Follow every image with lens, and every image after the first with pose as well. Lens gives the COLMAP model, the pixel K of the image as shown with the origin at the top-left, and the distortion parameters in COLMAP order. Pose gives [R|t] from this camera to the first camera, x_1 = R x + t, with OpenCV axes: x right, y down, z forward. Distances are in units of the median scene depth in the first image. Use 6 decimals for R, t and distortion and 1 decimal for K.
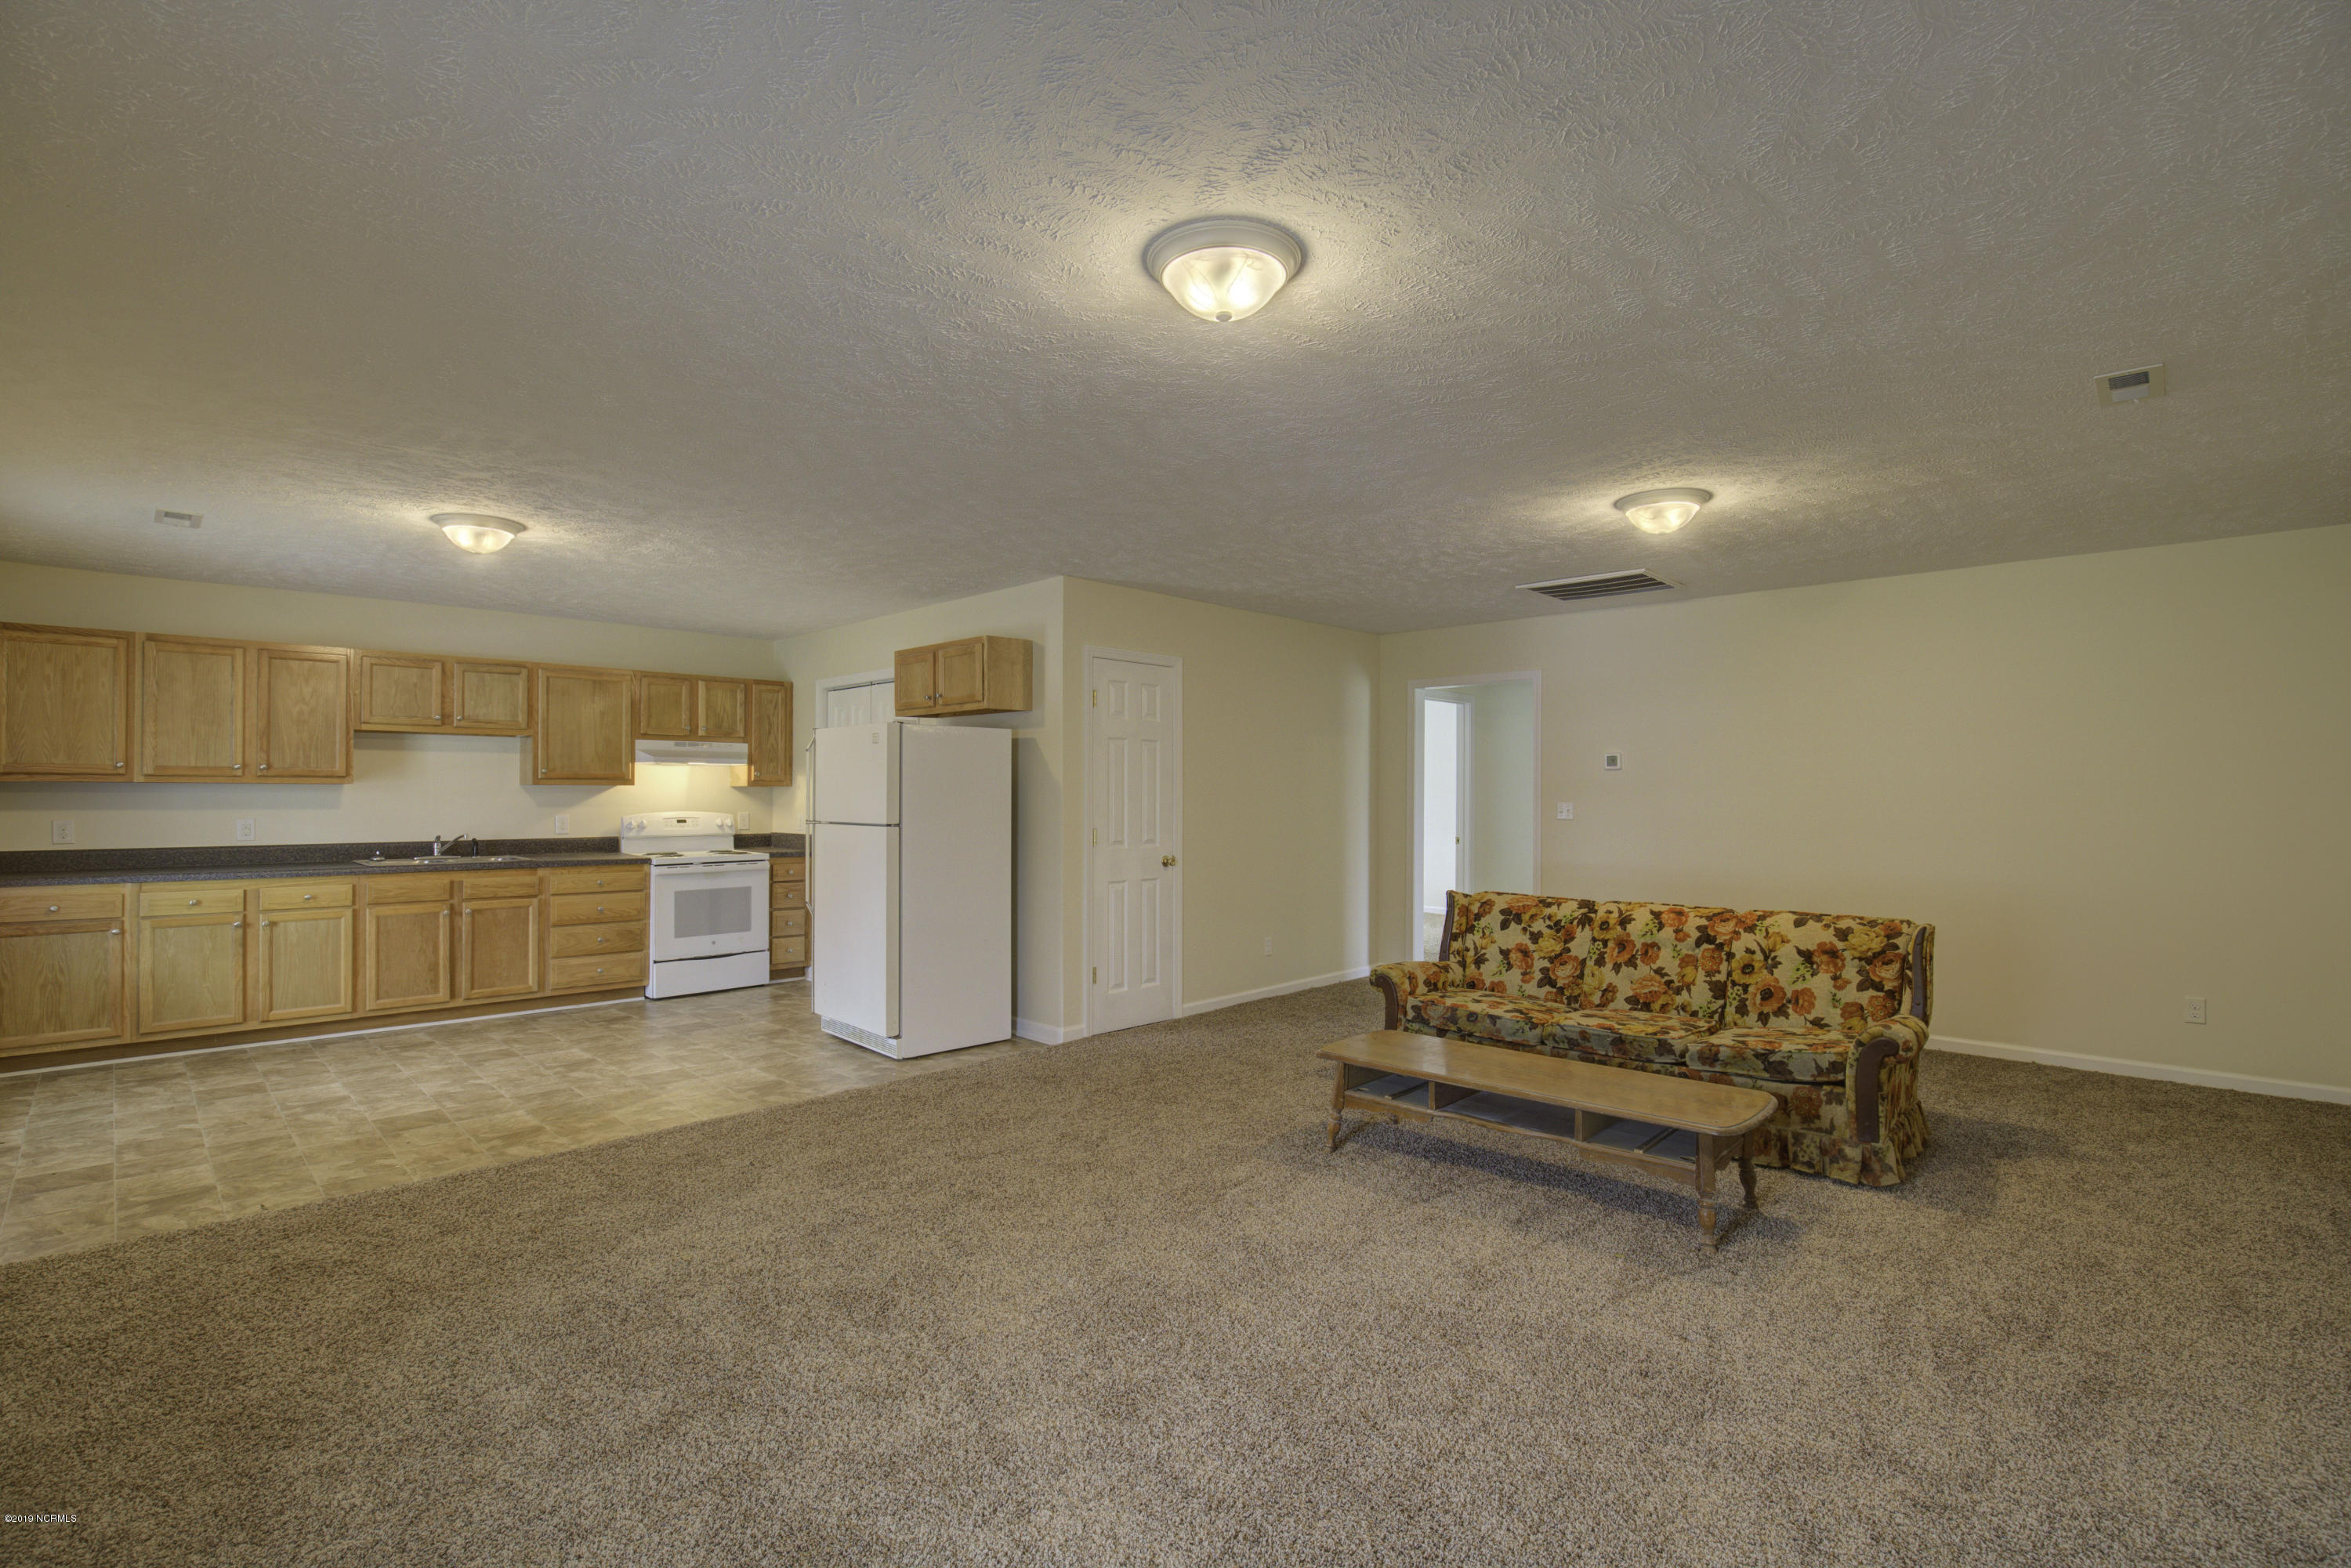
lens RADIAL K [[1060.8, 0, 1191.5], [0, 1060.8, 783.9], [0, 0, 1]] dist [-0.051218, 0.009819]
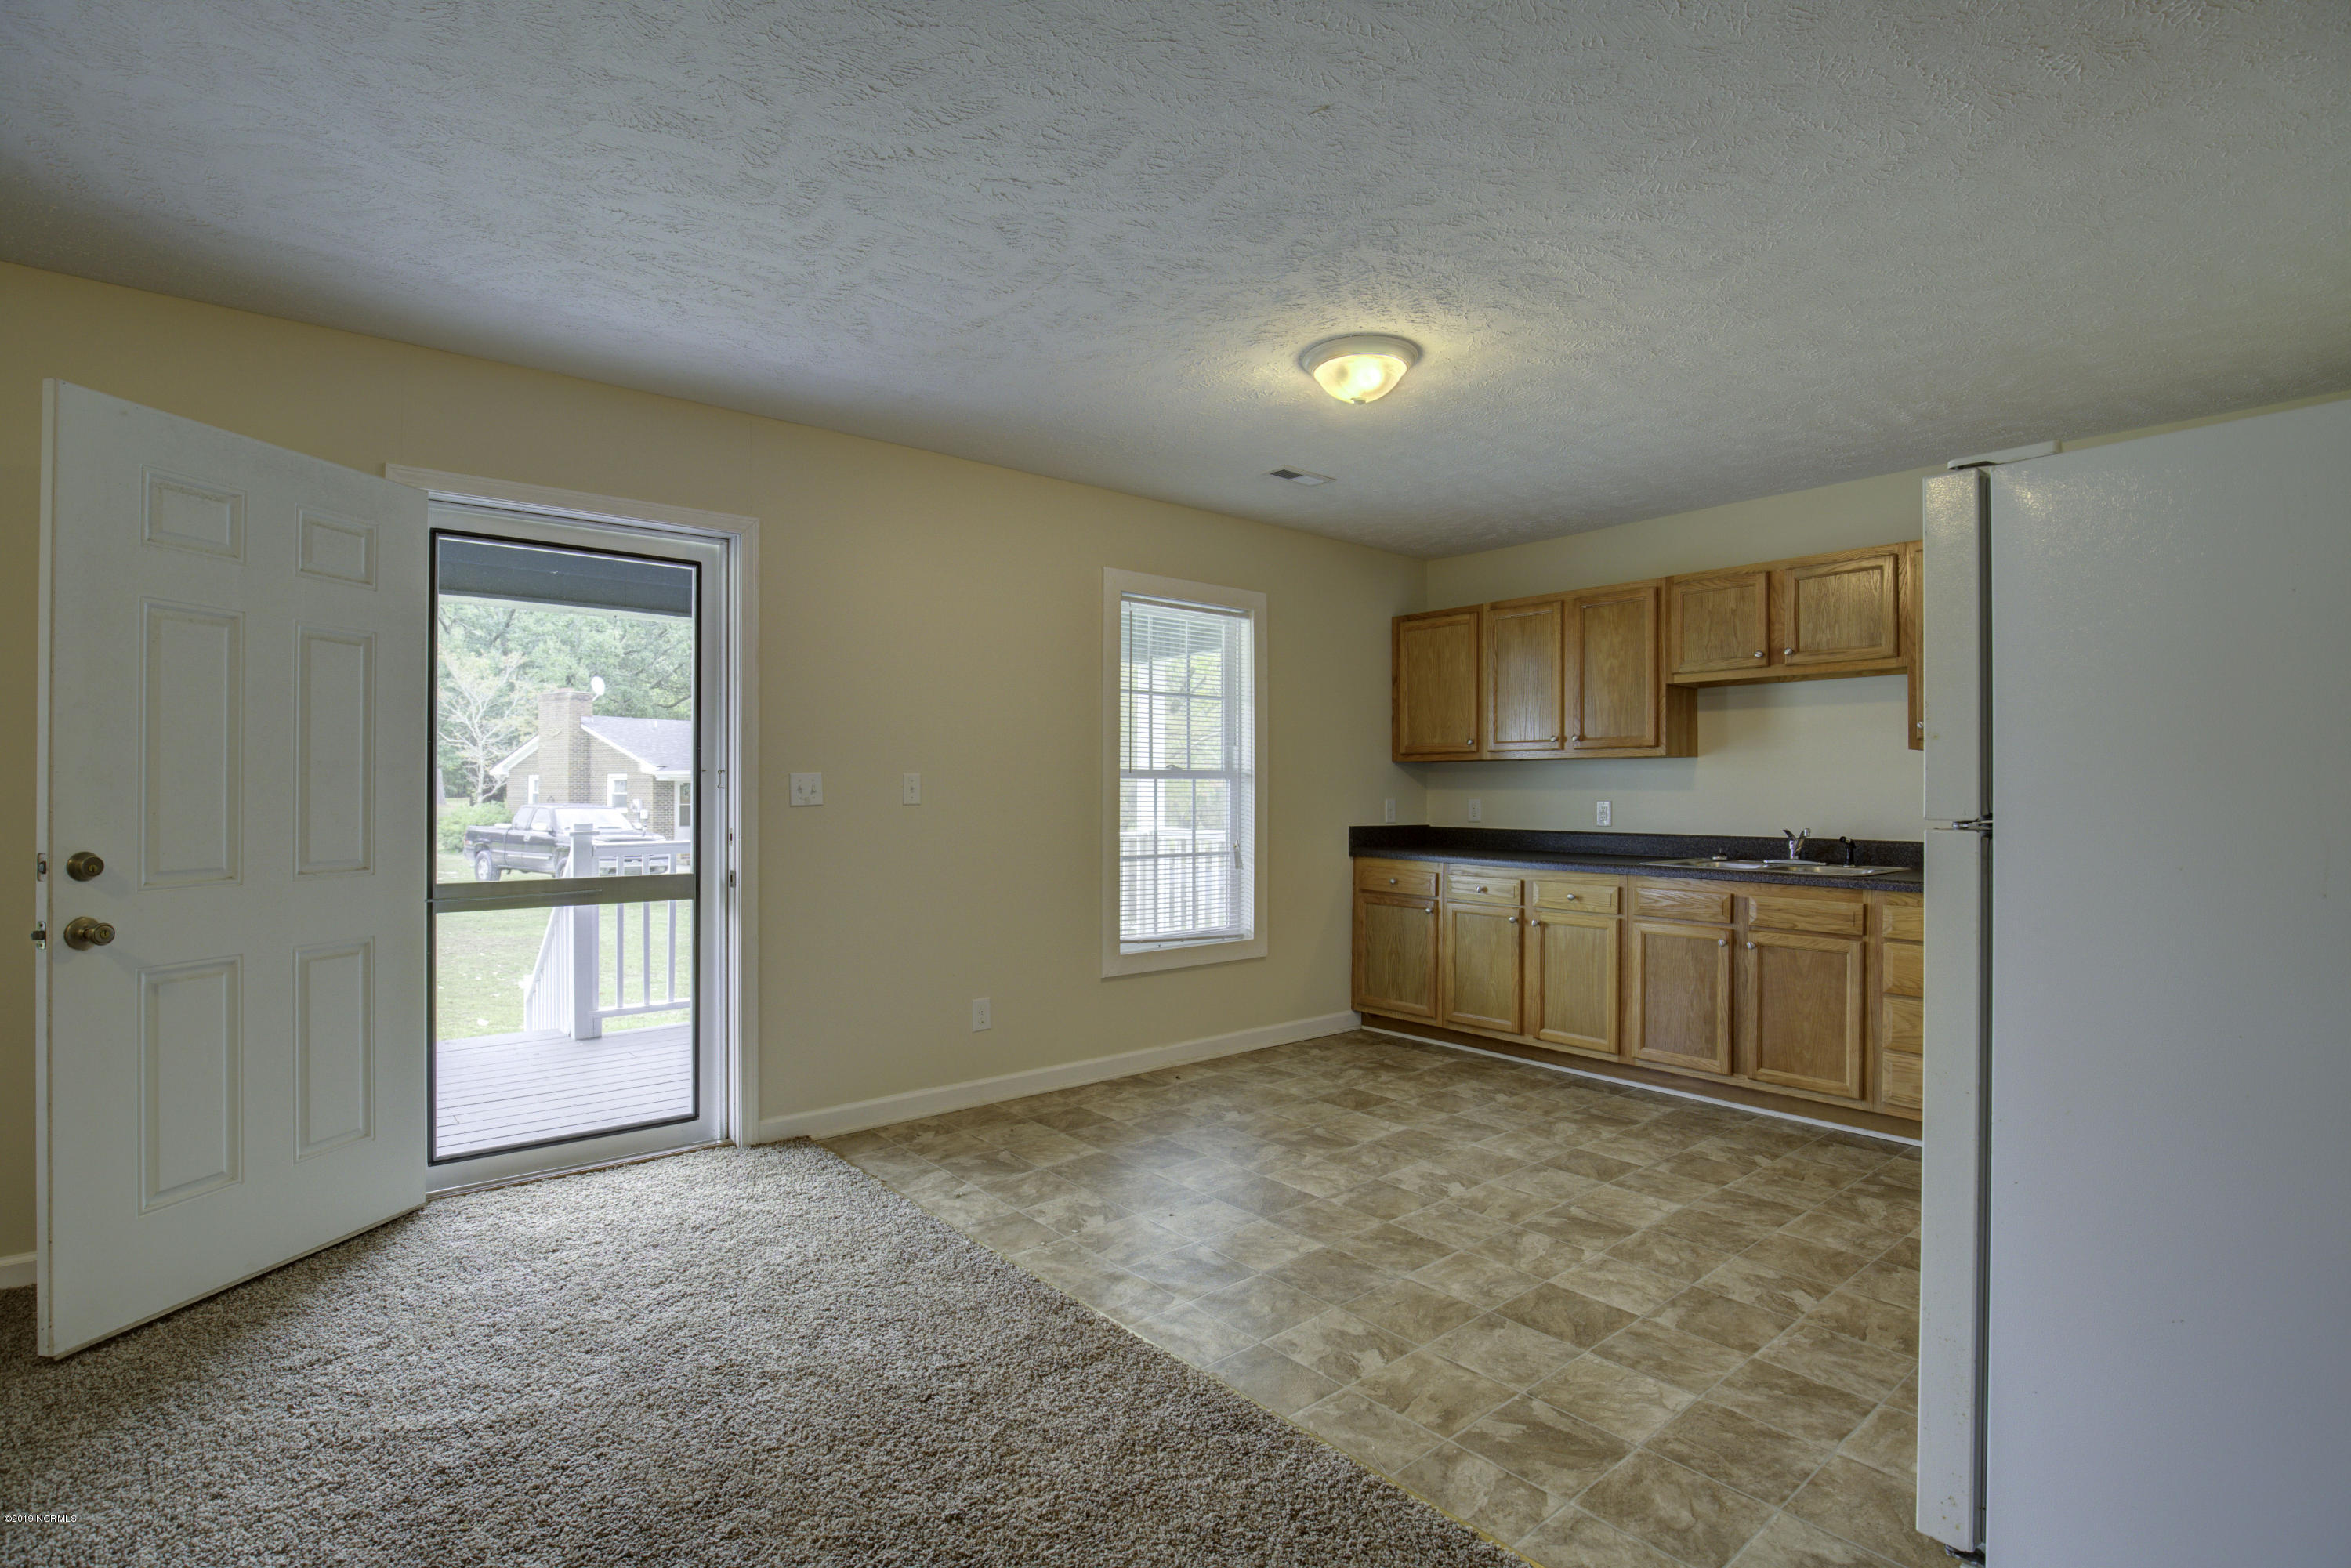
lens RADIAL K [[1112.3, 0, 1178.4], [0, 1112.3, 762.2], [0, 0, 1]] dist [-0.030798, 0.000445]
pose [[-0.112896, -0.031698, -0.993101, 0.033250], [0.002013, 0.999482, -0.032131, 0.030185], [0.993605, -0.005626, -0.112773, 0.729180]]
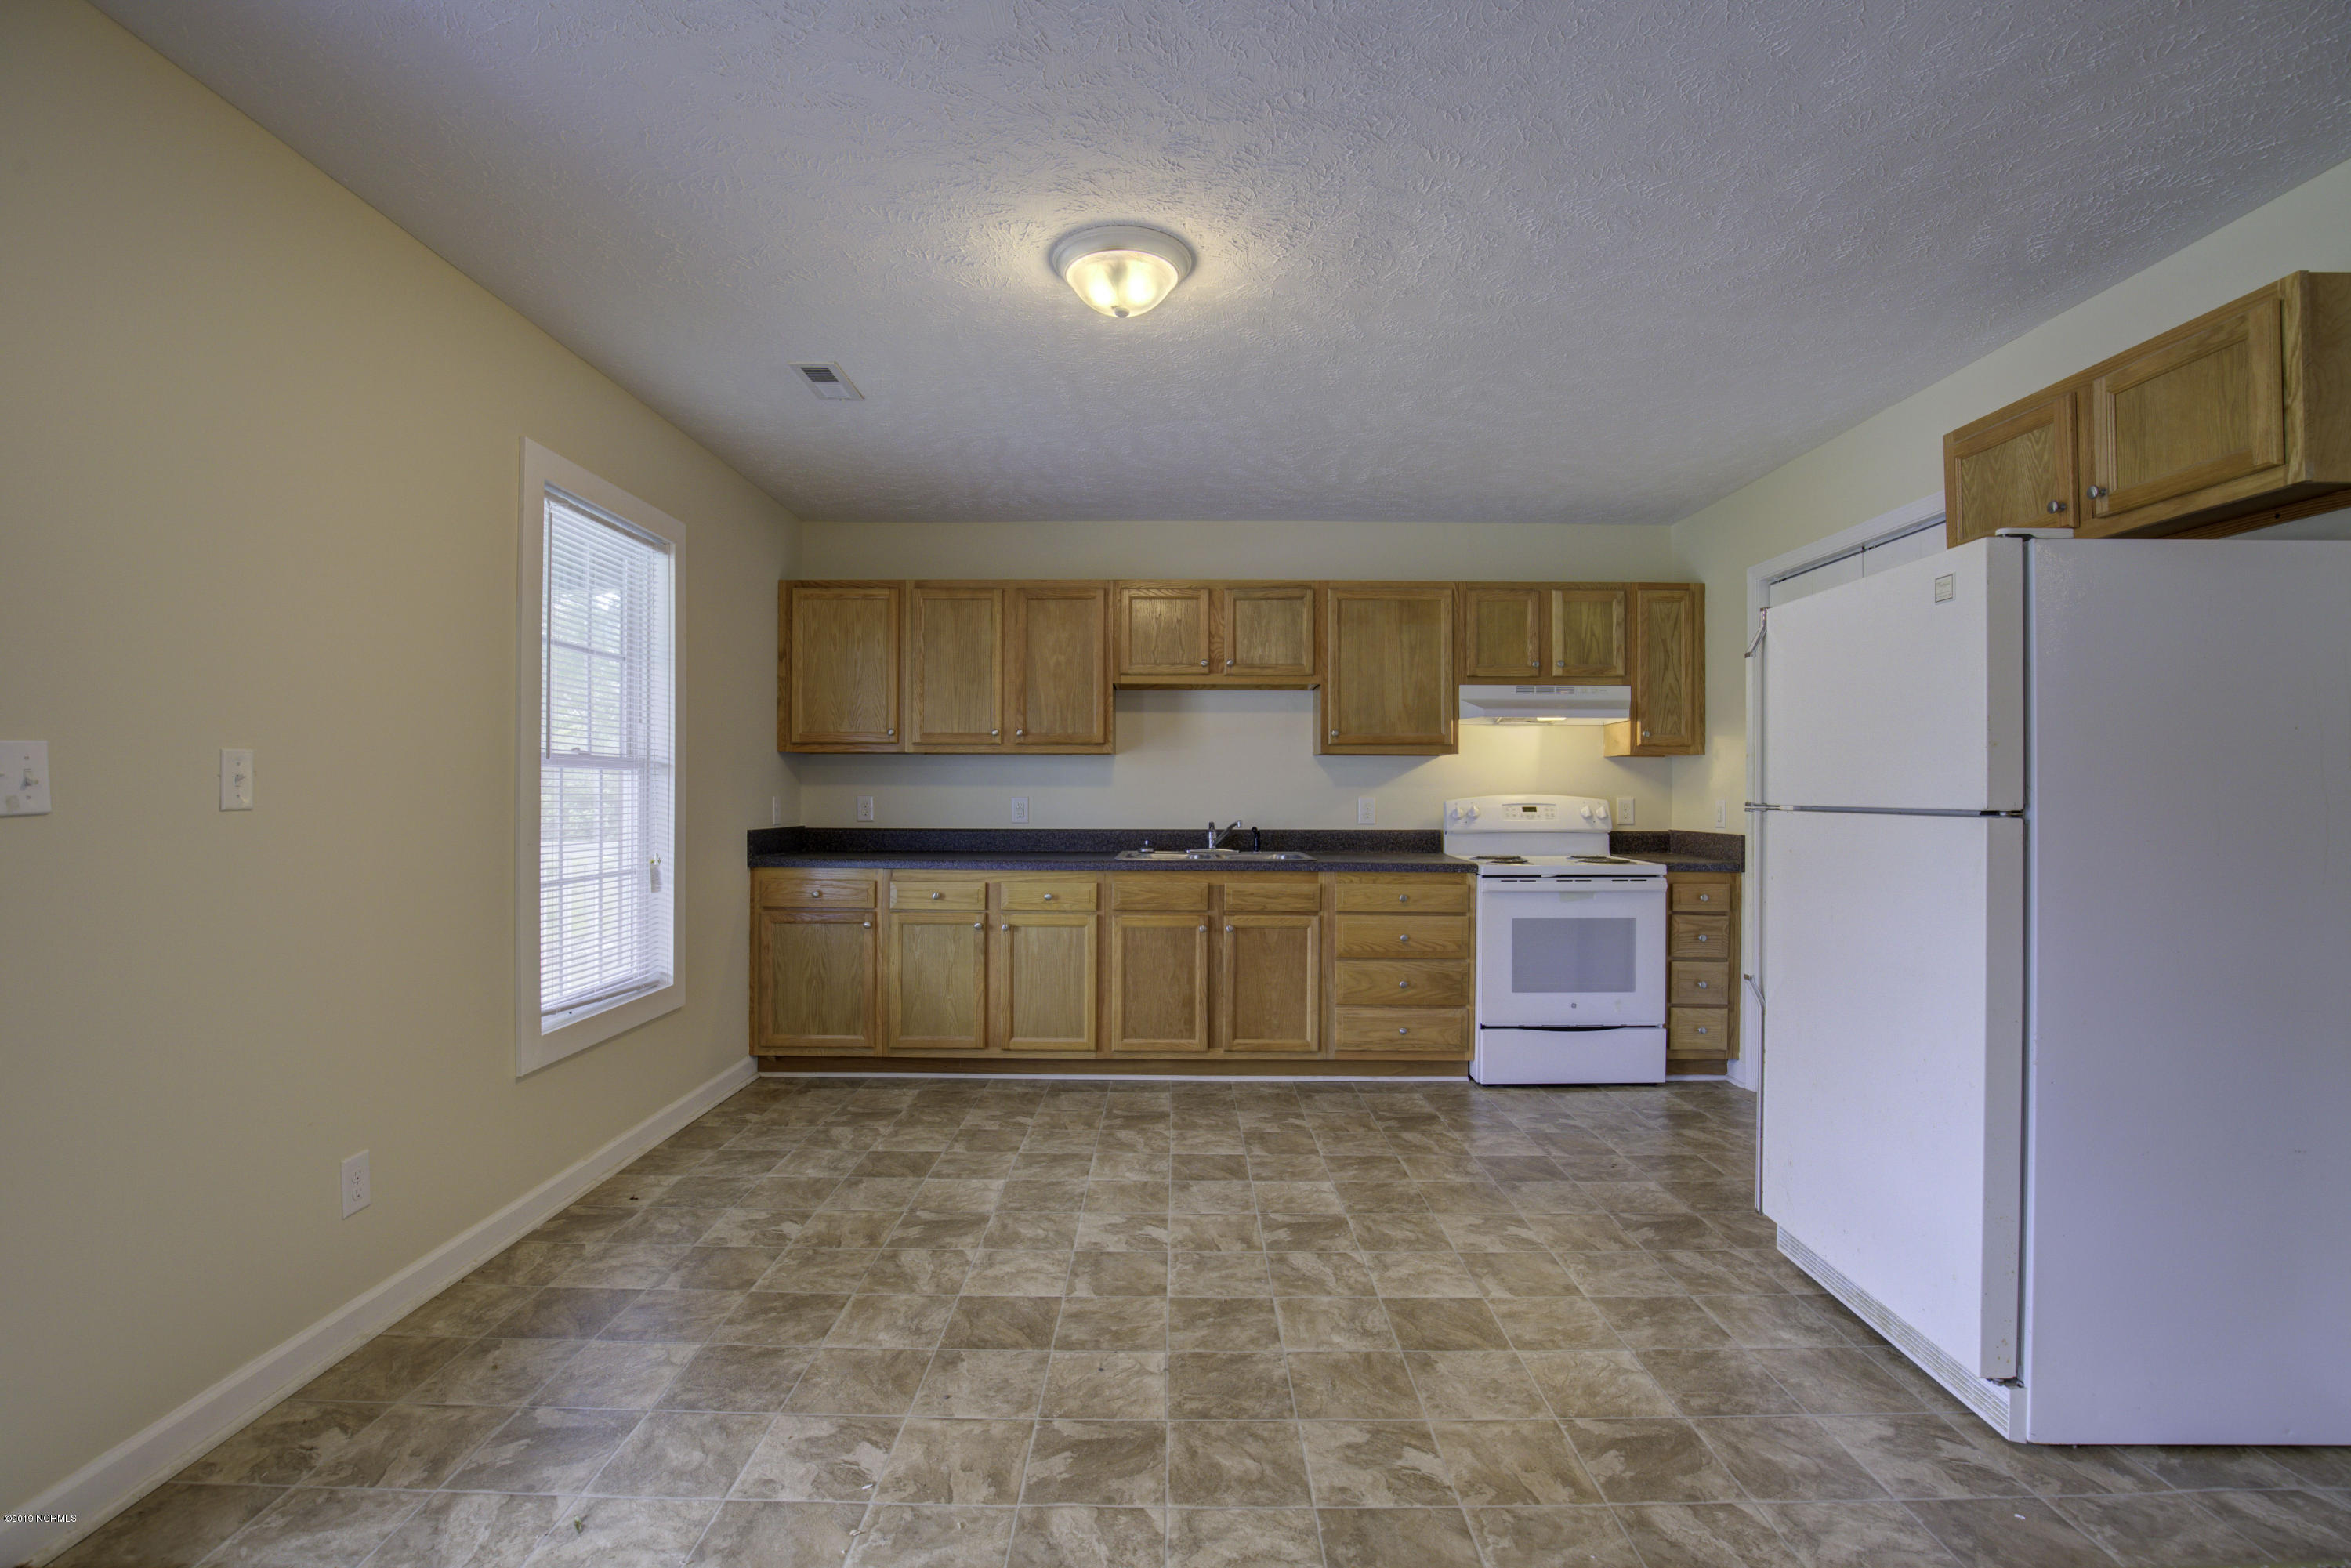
lens RADIAL K [[1060.8, 0, 1173.4], [0, 1060.8, 793.5], [0, 0, 1]] dist [-0.051218, 0.009819]
pose [[0.684511, 0.001695, -0.729001, -0.195884], [0.004867, 0.999964, 0.006895, 0.024899], [0.728986, -0.008268, 0.684478, 0.479471]]
